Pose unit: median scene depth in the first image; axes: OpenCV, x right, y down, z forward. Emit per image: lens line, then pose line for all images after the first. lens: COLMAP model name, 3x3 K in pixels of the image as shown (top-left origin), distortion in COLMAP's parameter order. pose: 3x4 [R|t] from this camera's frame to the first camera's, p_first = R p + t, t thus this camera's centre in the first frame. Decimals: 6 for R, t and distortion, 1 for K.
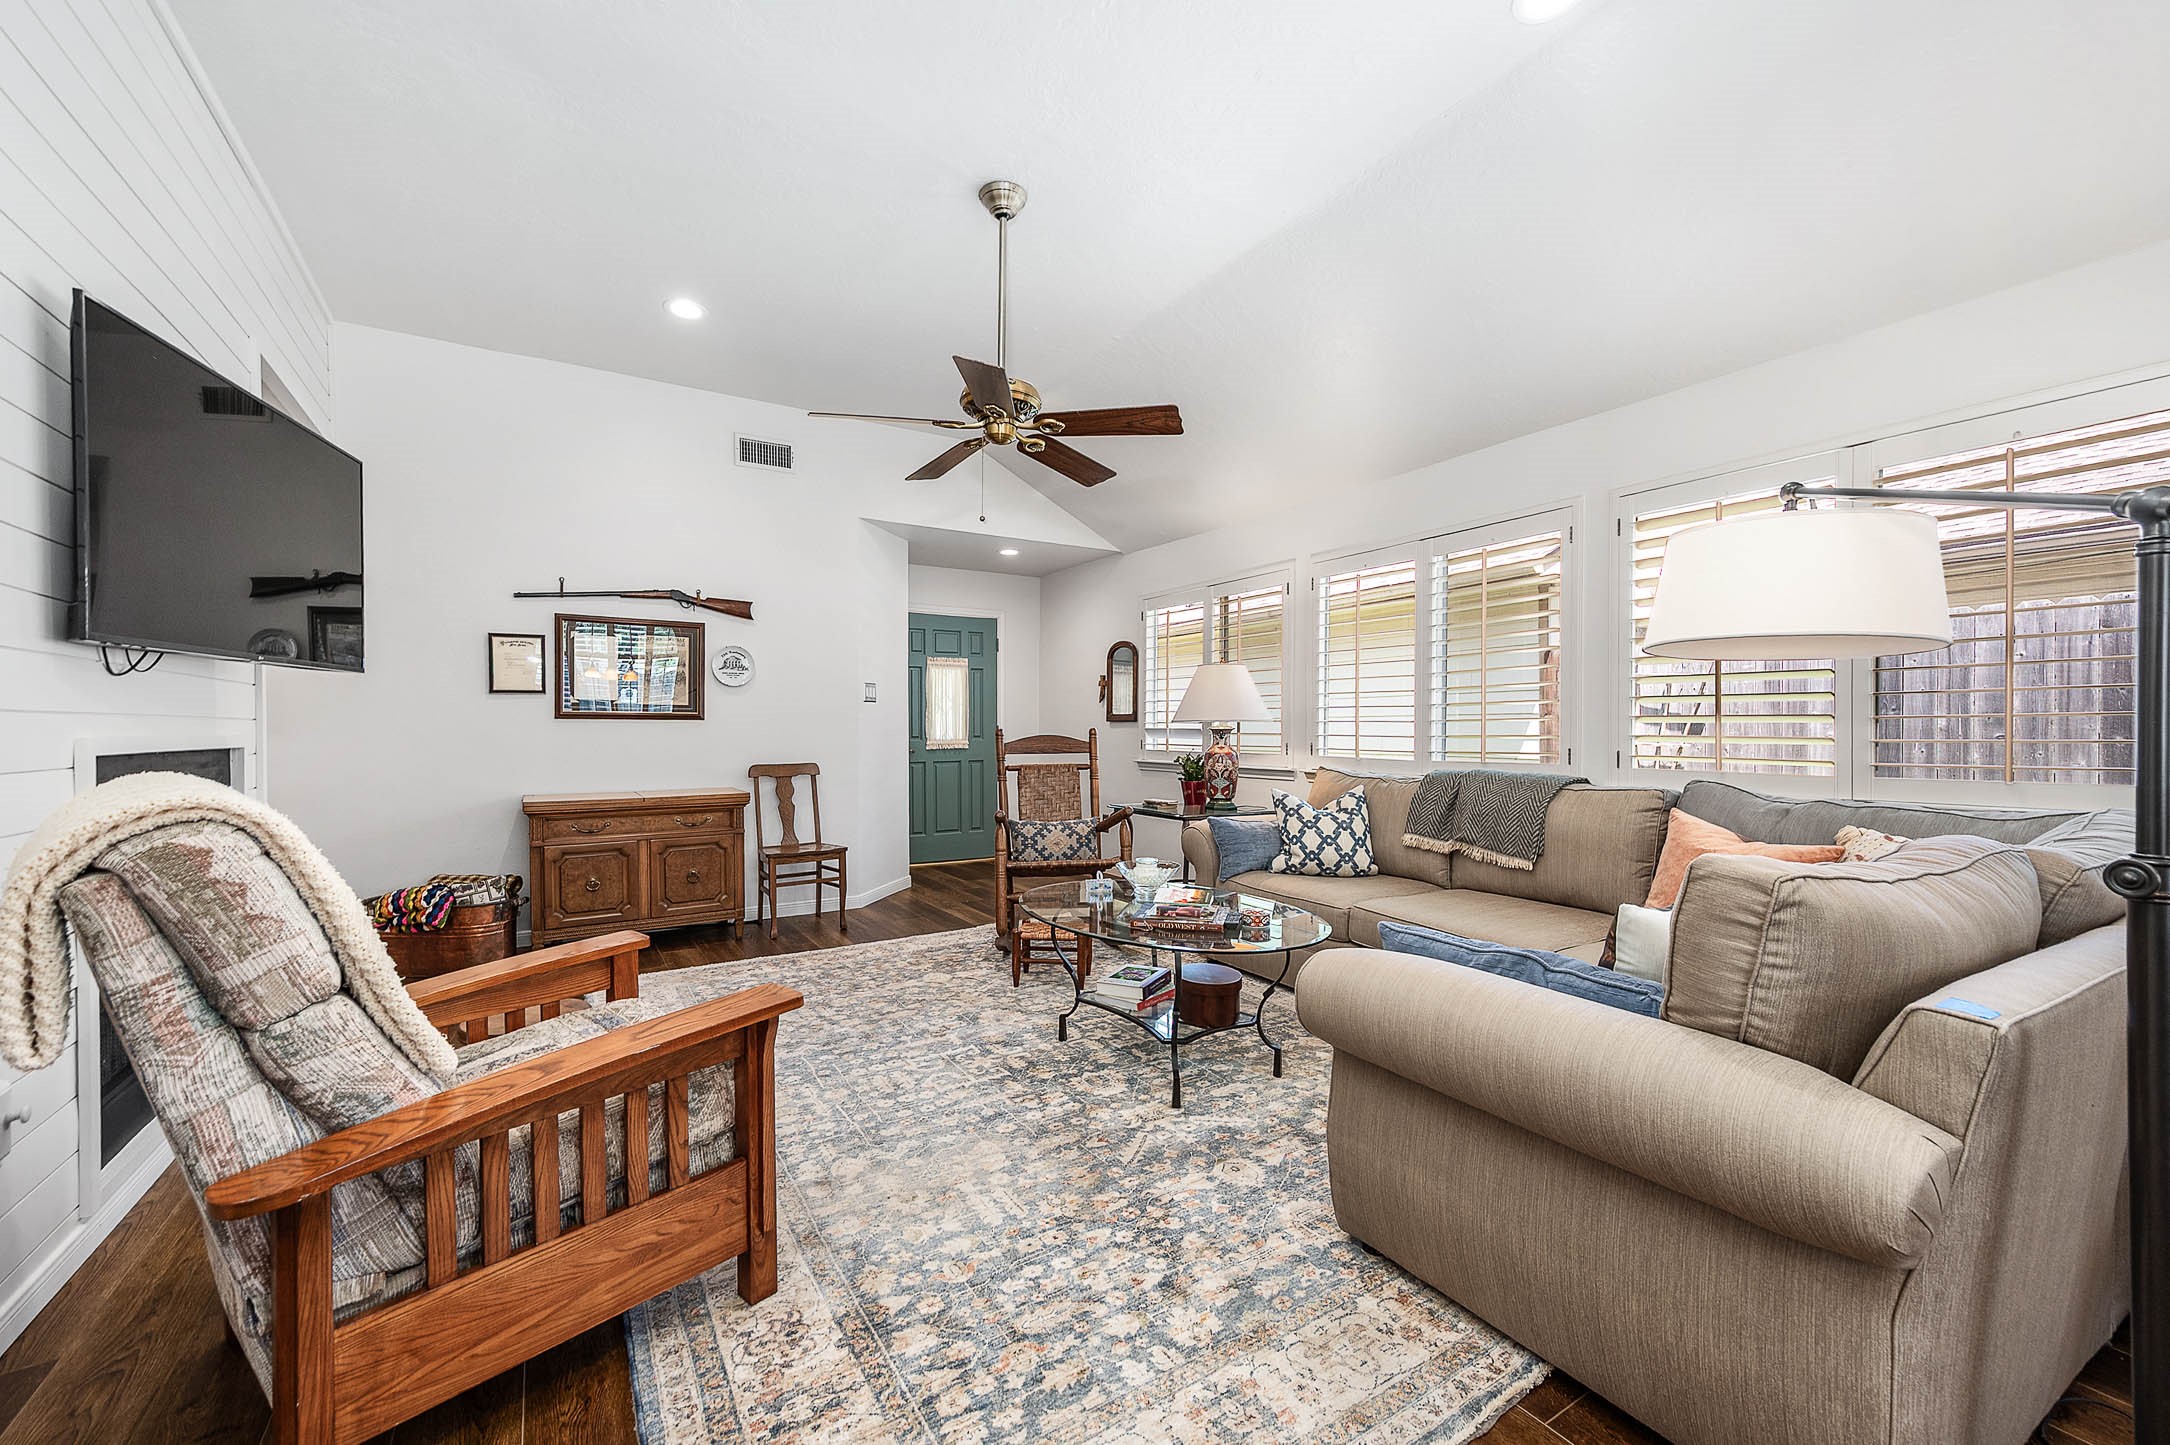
lens RADIAL K [[869.6, 0, 1080.9], [0, 869.6, 740.5], [0, 0, 1]] dist [0.010674, 0.001028]
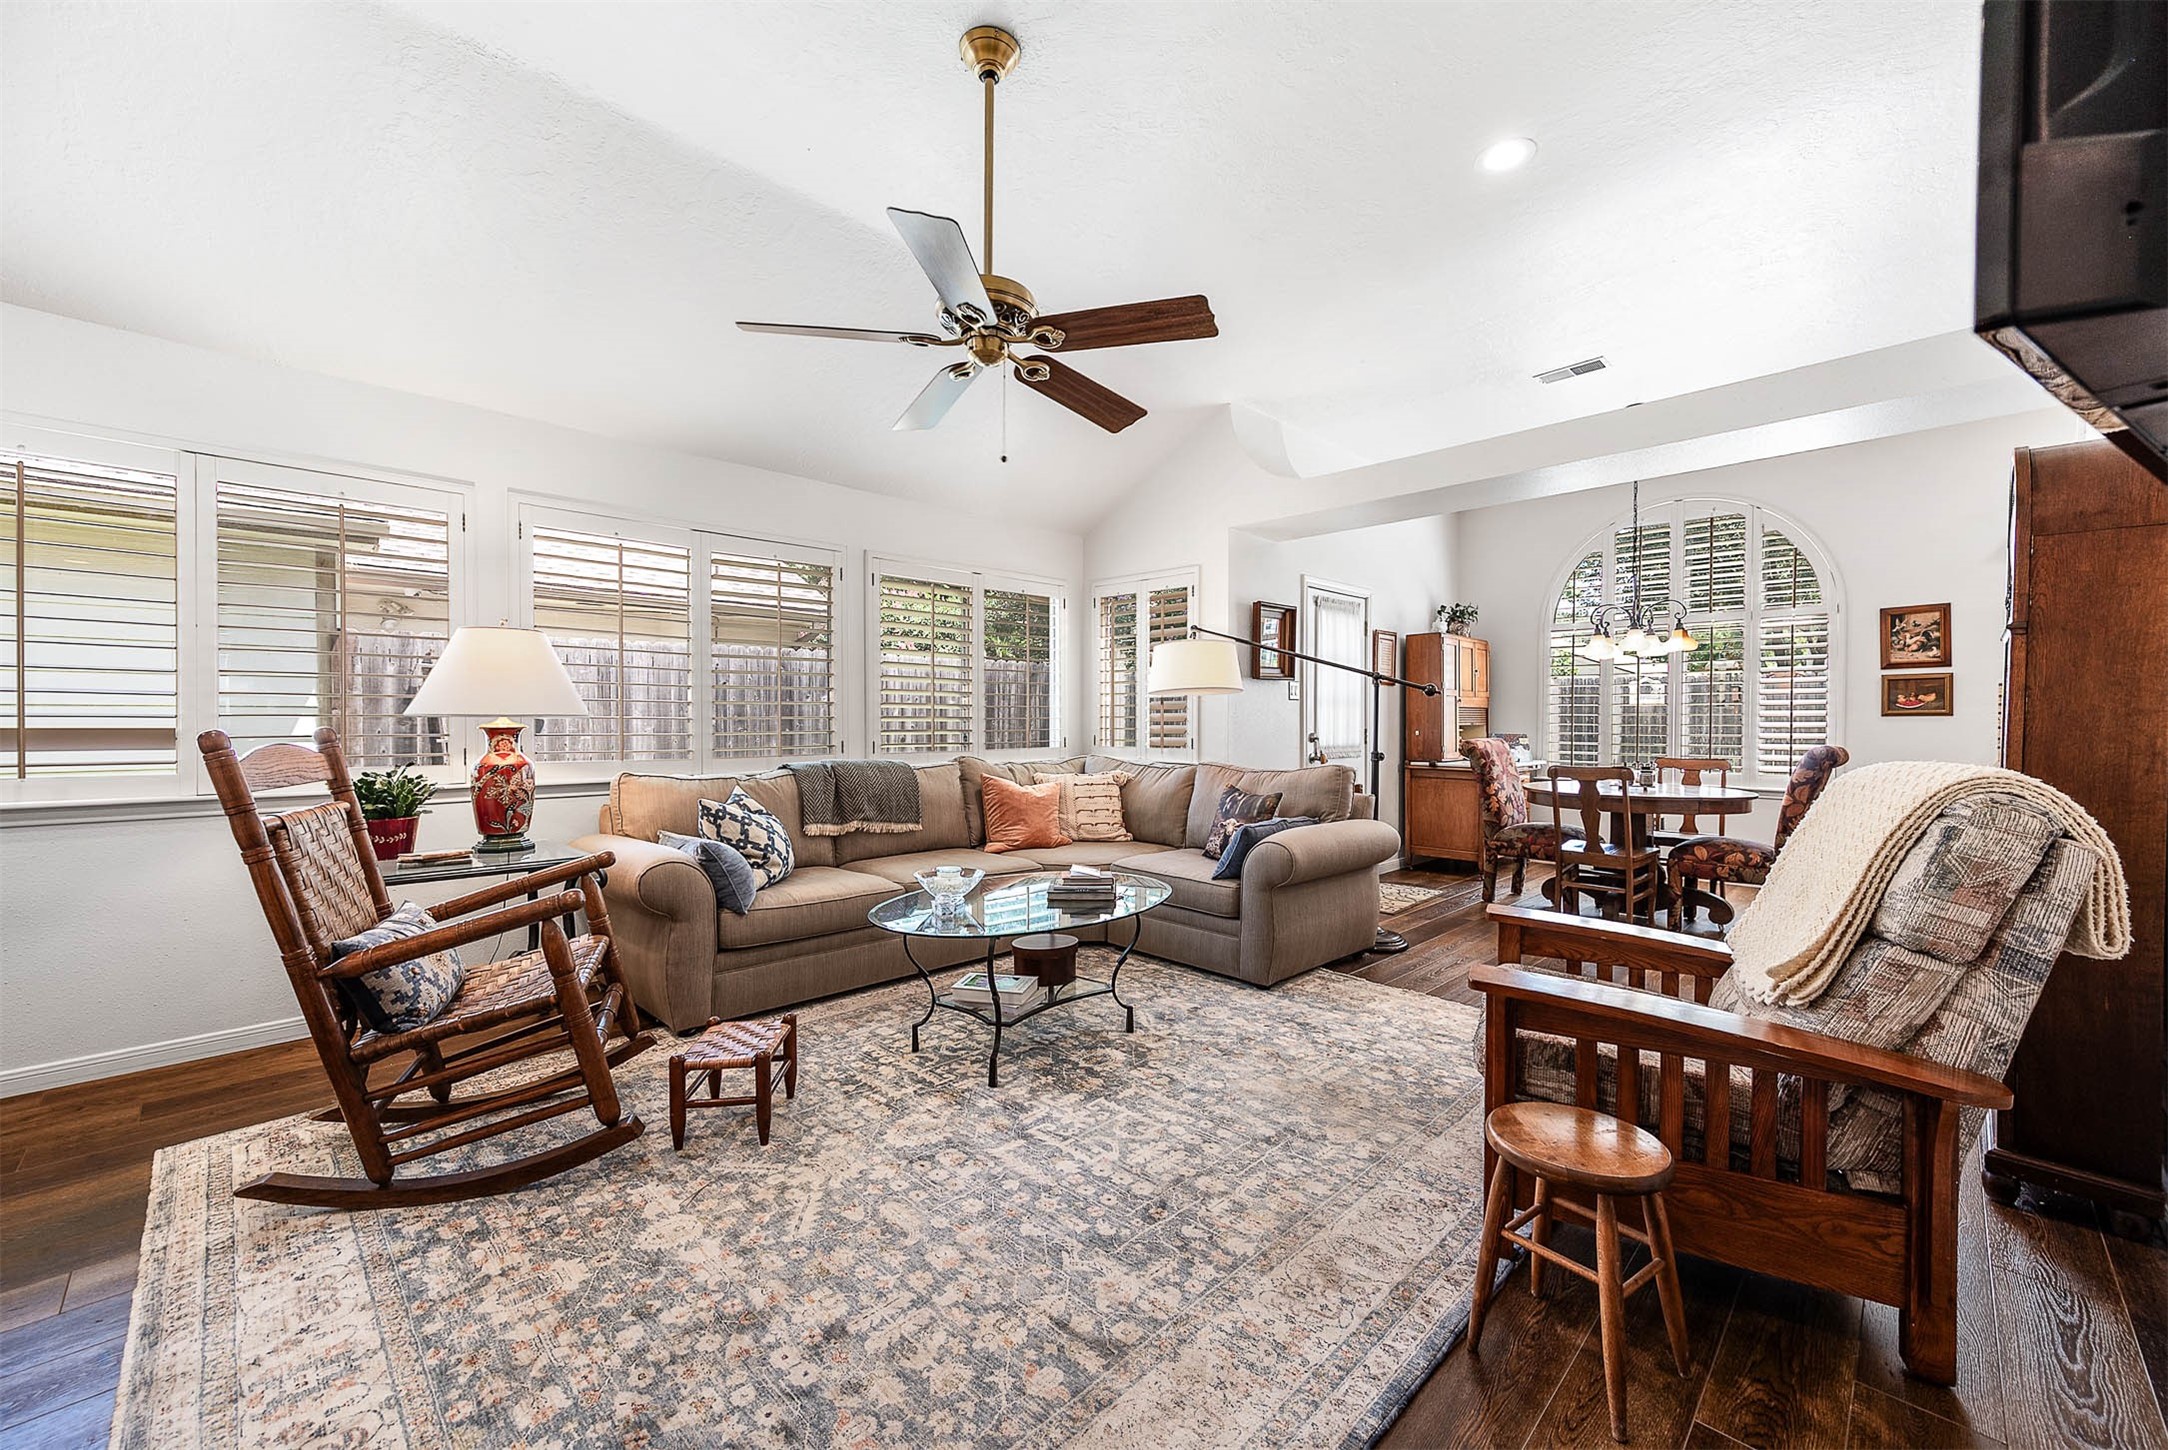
lens RADIAL K [[868.8, 0, 1081.6], [0, 868.8, 724.4], [0, 0, 1]] dist [0.010674, 0.001028]
pose [[-0.251888, 0.002694, 0.967753, -0.824776], [0.012074, 0.999927, 0.000359, -0.012641], [-0.967681, 0.011775, -0.251902, 1.058630]]
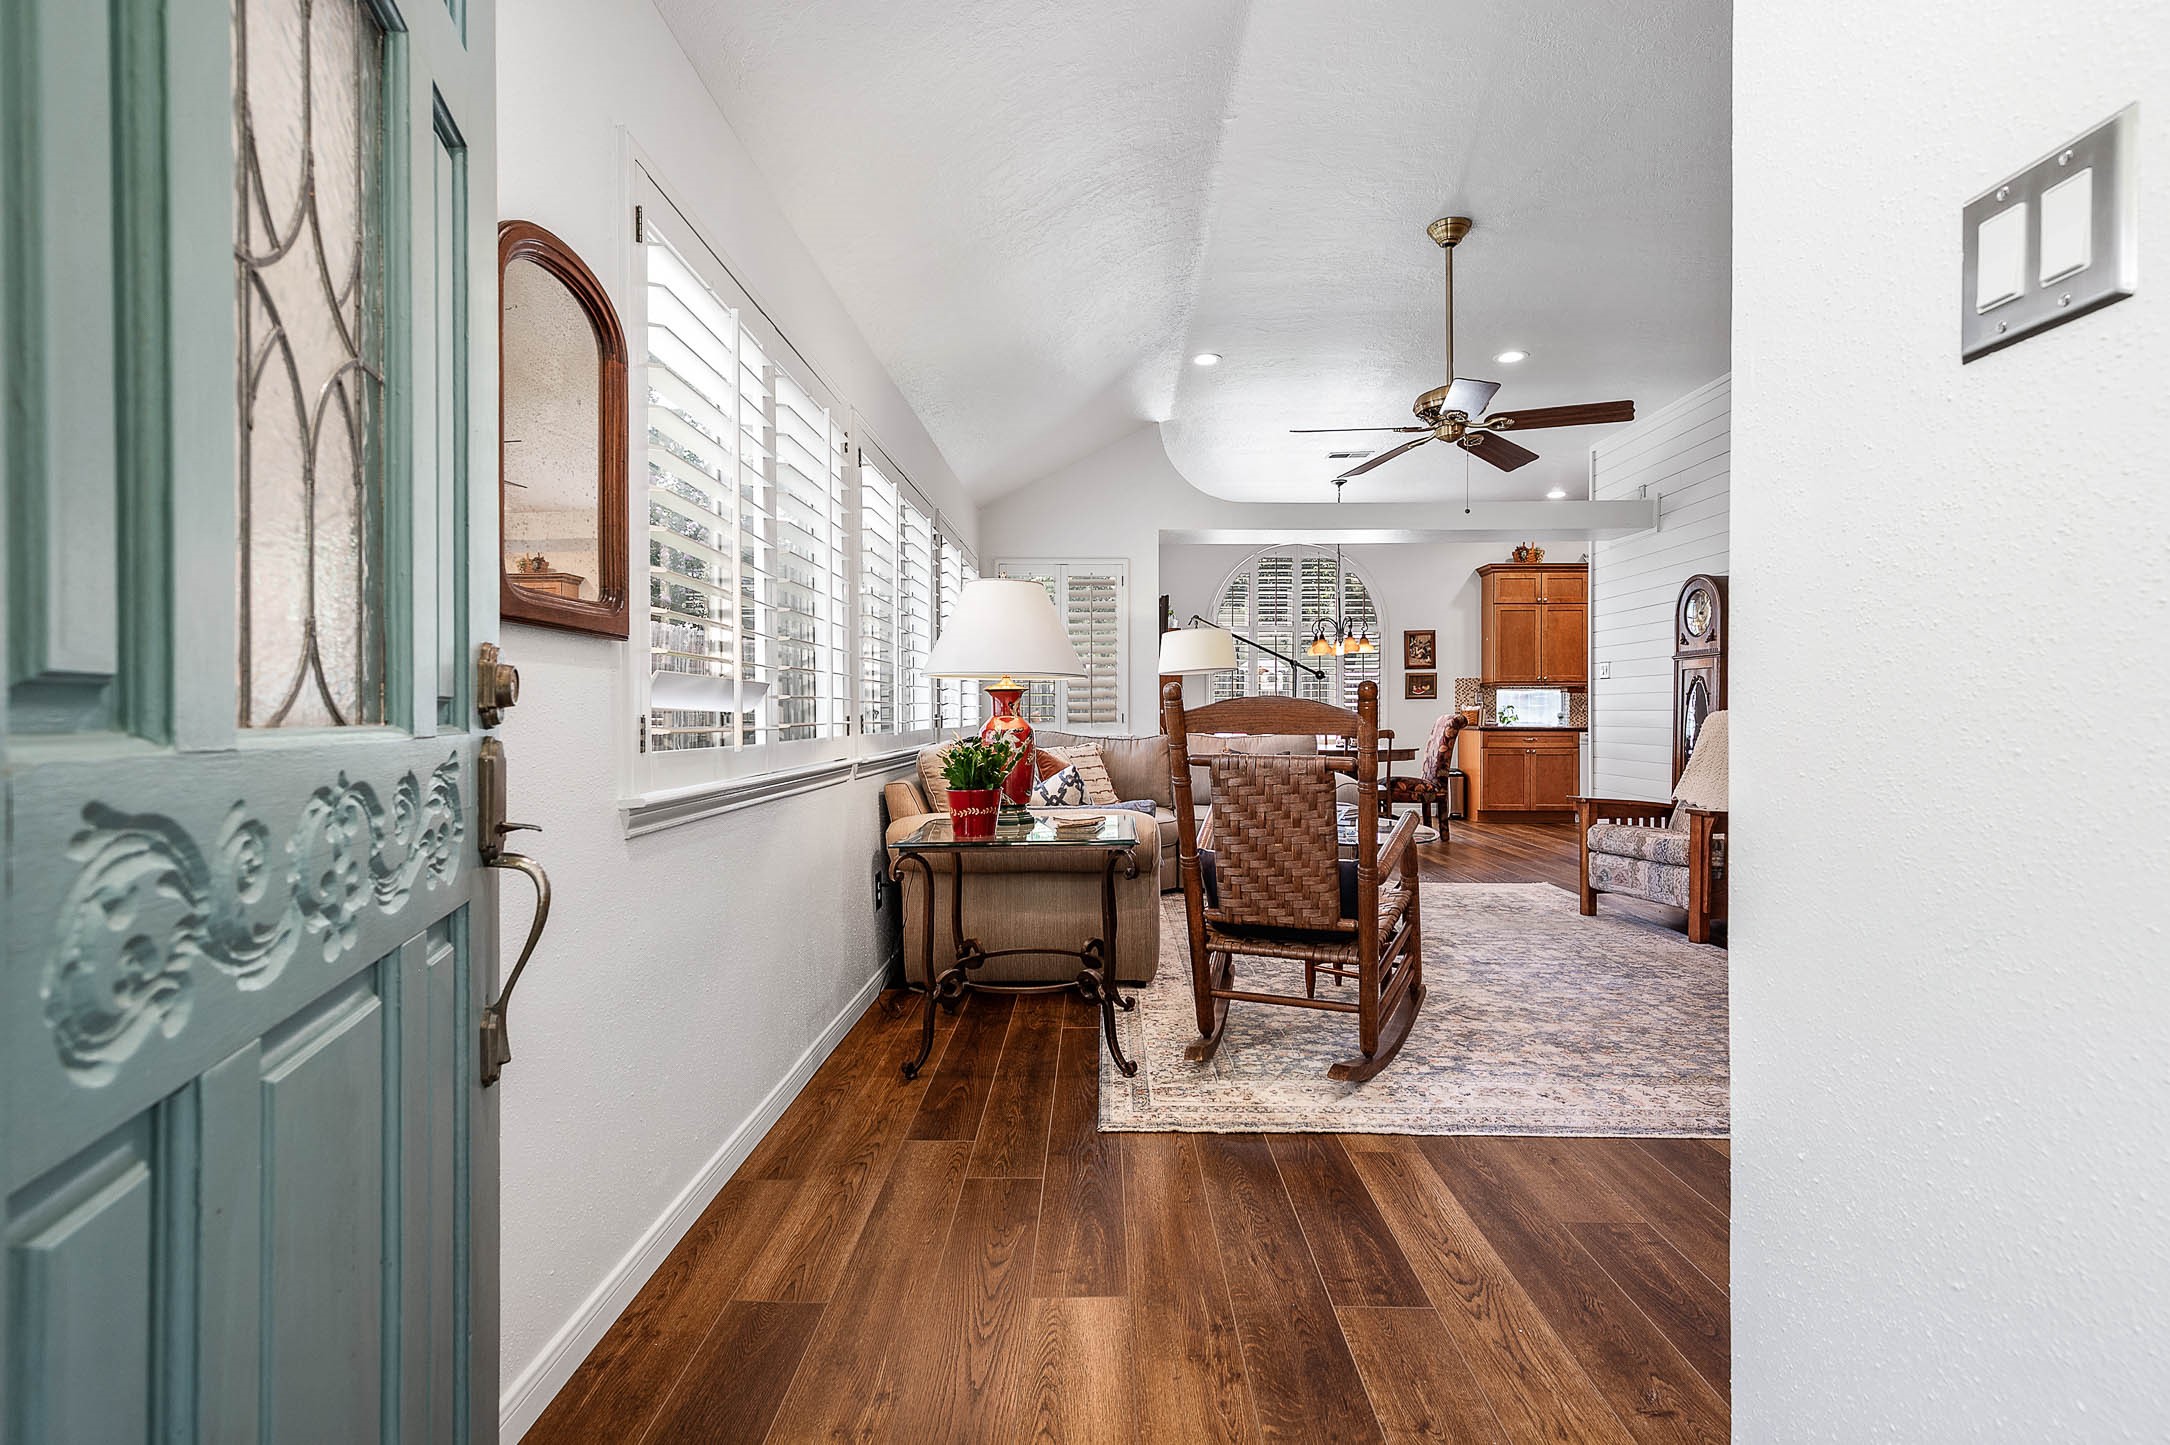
lens RADIAL K [[998.4, 0, 1103.3], [0, 998.4, 725.9], [0, 0, 1]] dist [0.035191, 0.000024]
pose [[-0.857838, 0.004889, 0.513897, -0.357895], [0.016804, 0.999687, 0.018541, 0.000335], [-0.513646, 0.024541, -0.857651, 2.226222]]
